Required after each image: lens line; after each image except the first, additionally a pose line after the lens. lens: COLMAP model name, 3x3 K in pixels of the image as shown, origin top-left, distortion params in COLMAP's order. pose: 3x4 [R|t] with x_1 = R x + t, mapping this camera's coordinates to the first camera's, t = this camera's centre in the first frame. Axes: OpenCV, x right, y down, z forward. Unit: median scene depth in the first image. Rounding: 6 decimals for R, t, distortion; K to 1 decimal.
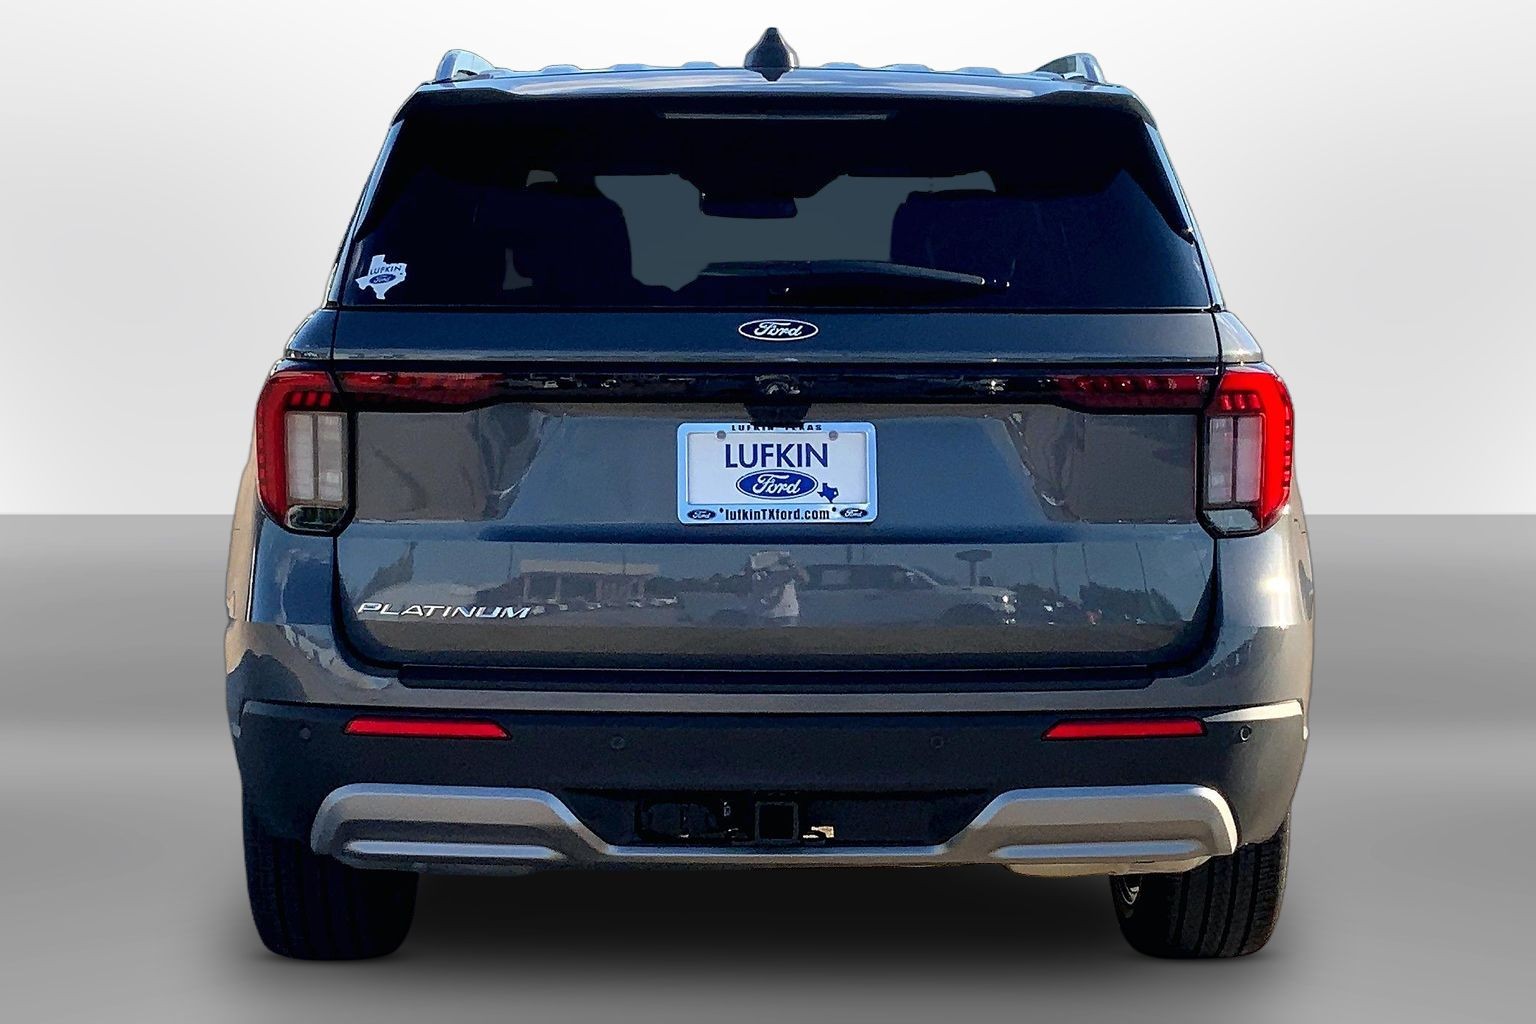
lens RADIAL K [[2033.8, 0, 768.0], [0, 2033.8, 508.4], [0, 0, 1]] dist [-0.007201, 0.000000]
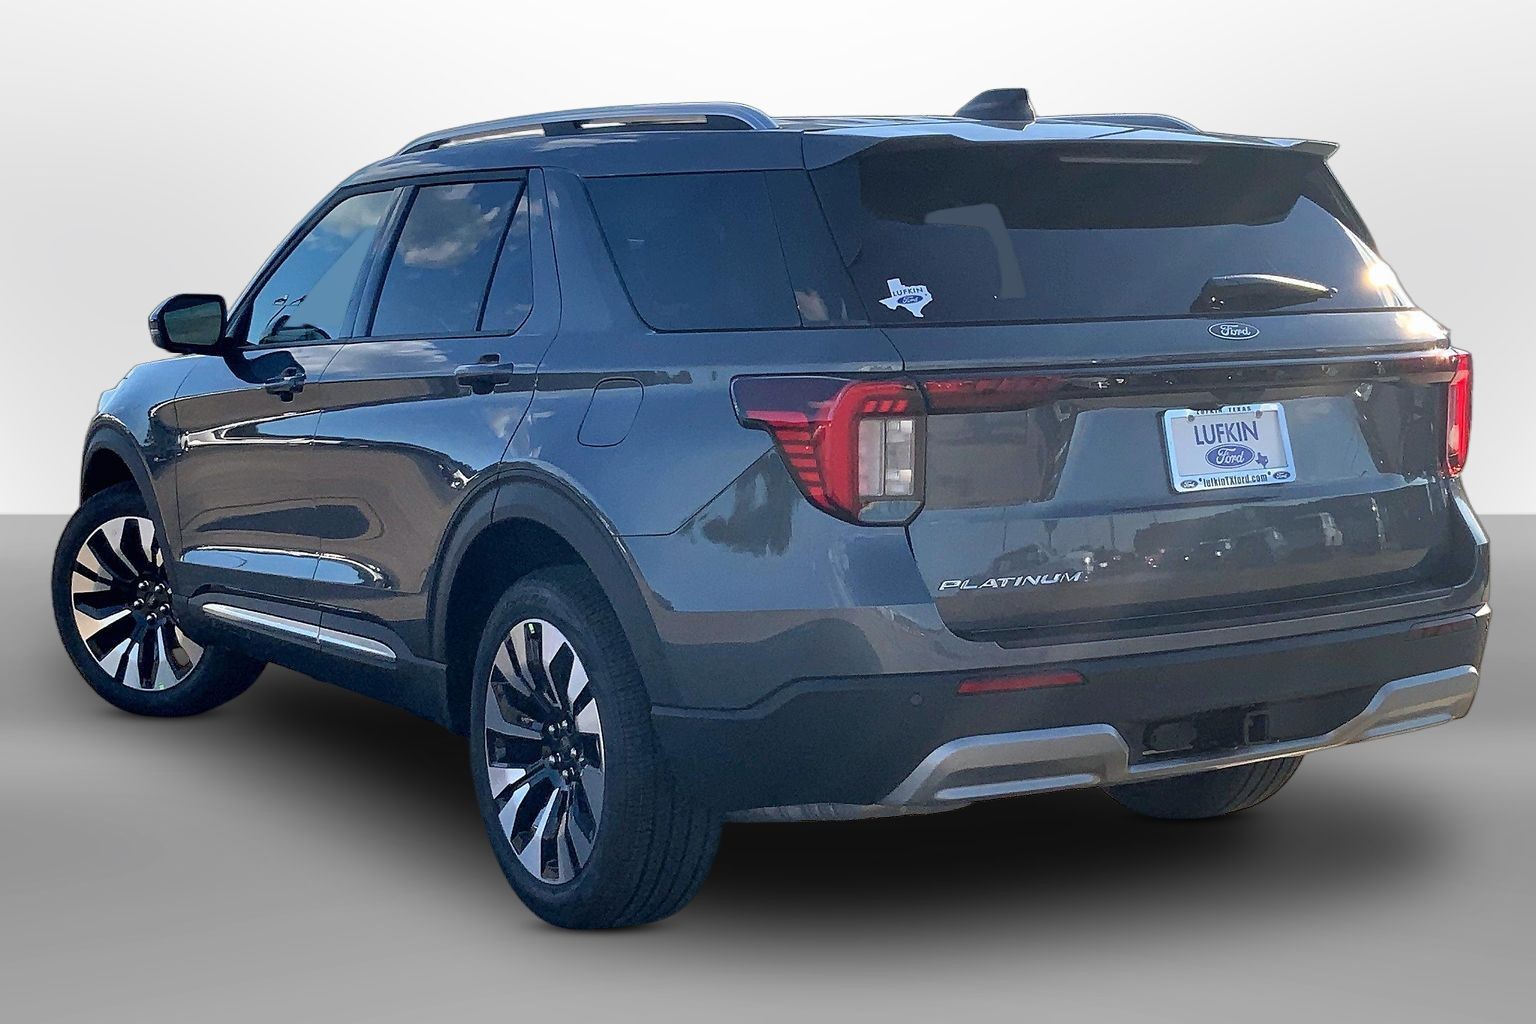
lens RADIAL K [[1935.5, 0, 768.7], [0, 1935.5, 516.6], [0, 0, 1]] dist [0.104806, 0.000000]
pose [[0.898794, -0.072717, 0.432297, -0.759750], [0.078134, 0.996929, 0.005246, -0.003264], [-0.431351, 0.029062, 0.901716, 0.055527]]
